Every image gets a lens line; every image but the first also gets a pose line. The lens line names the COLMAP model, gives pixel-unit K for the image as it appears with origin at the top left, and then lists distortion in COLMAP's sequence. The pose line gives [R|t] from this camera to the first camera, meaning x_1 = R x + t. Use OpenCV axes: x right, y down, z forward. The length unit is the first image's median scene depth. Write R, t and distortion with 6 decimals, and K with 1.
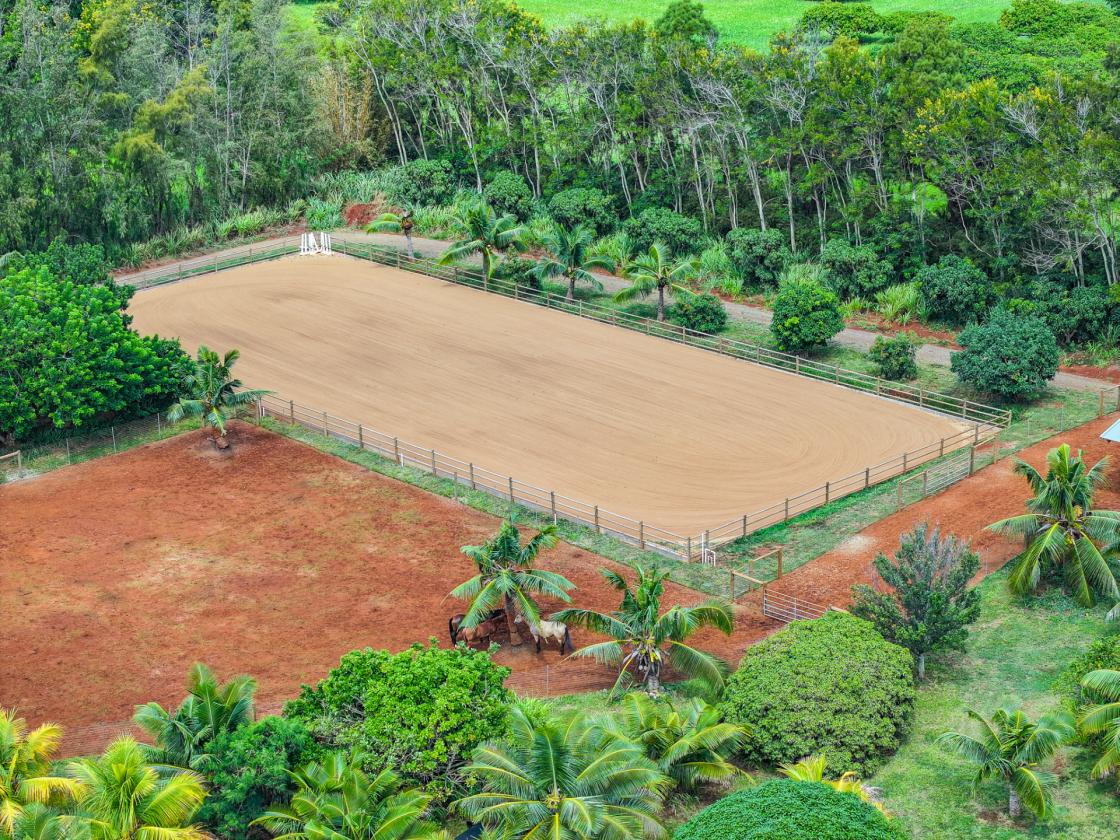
lens RADIAL K [[2224.6, 0, 560.0], [0, 2224.6, 420.0], [0, 0, 1]] dist [-0.127861, 0.135660]
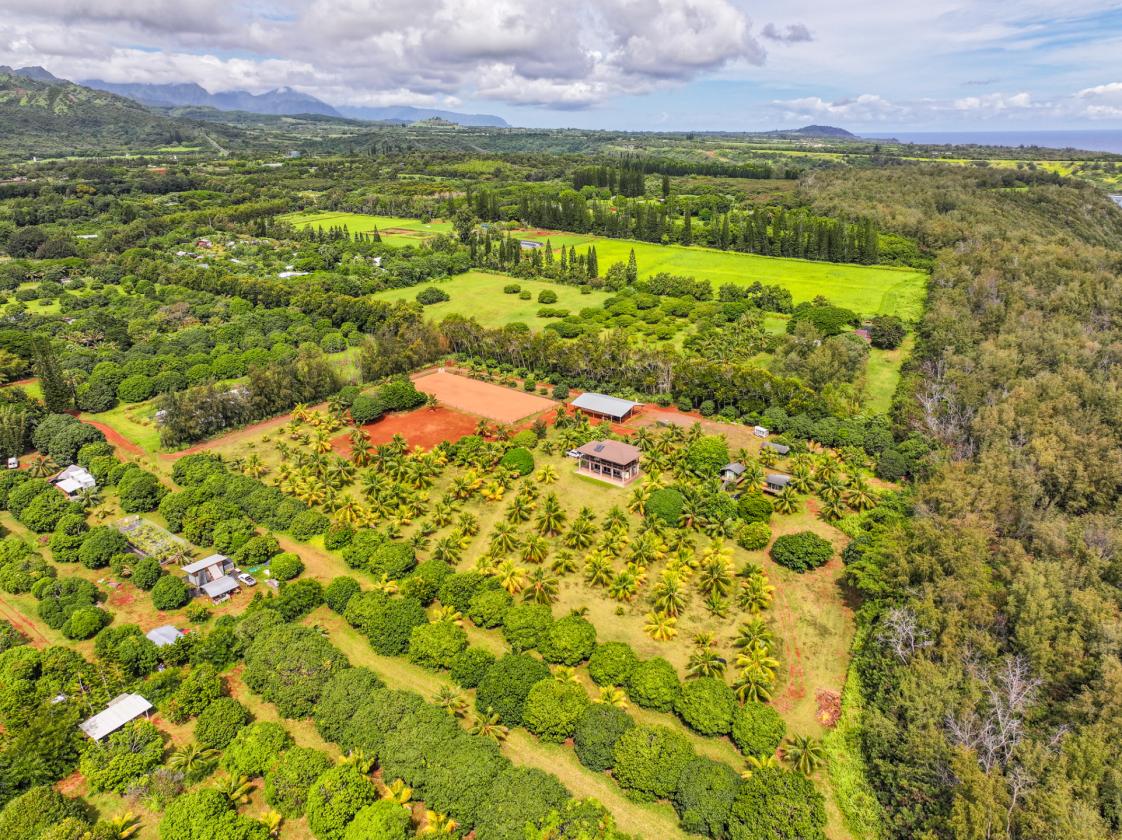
lens RADIAL K [[772.8, 0, 561.0], [0, 772.8, 420.0], [0, 0, 1]] dist [-0.003315, -0.001072]
pose [[0.995028, -0.030074, 0.094947, -0.004921], [0.026589, 0.998933, 0.037758, -0.026064], [-0.095981, -0.035045, 0.994766, -1.012911]]
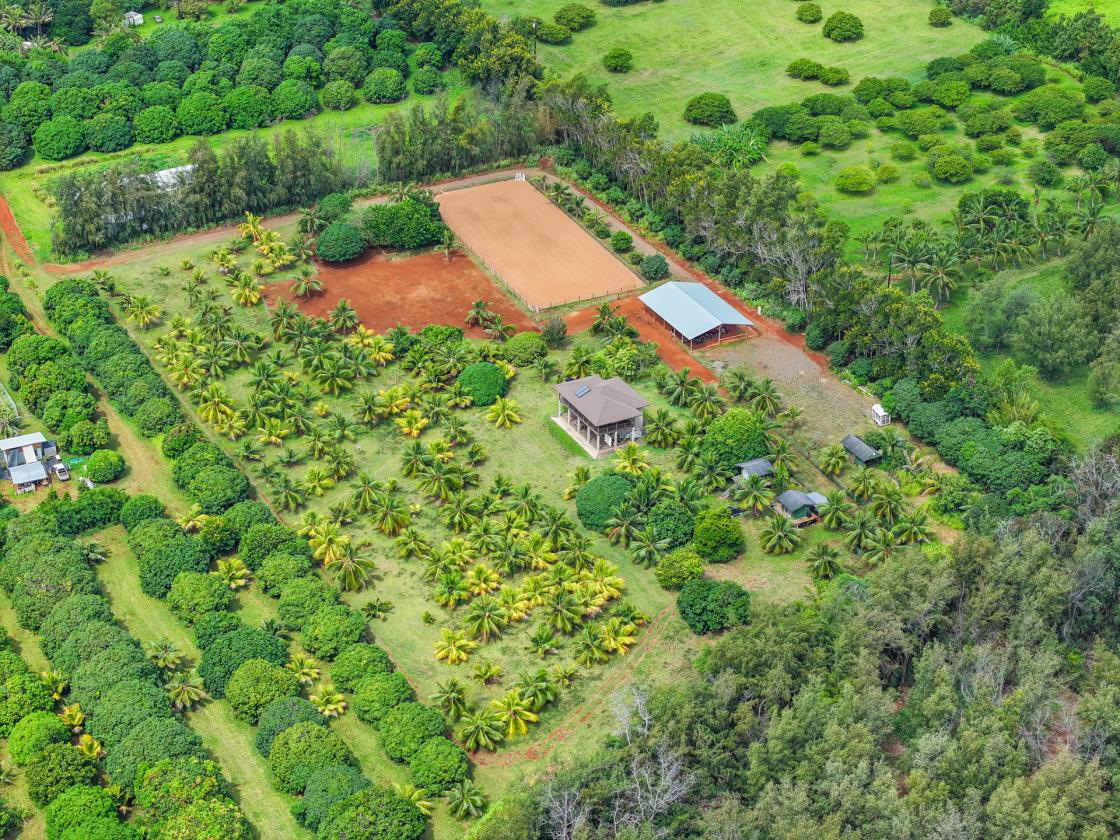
lens RADIAL K [[2224.6, 0, 560.0], [0, 2224.6, 420.0], [0, 0, 1]] dist [-0.127861, 0.135660]
pose [[0.946597, 0.172301, -0.272519, 0.960355], [-0.115187, 0.970175, 0.213290, -0.477118], [0.301141, -0.170509, 0.938211, -2.199558]]
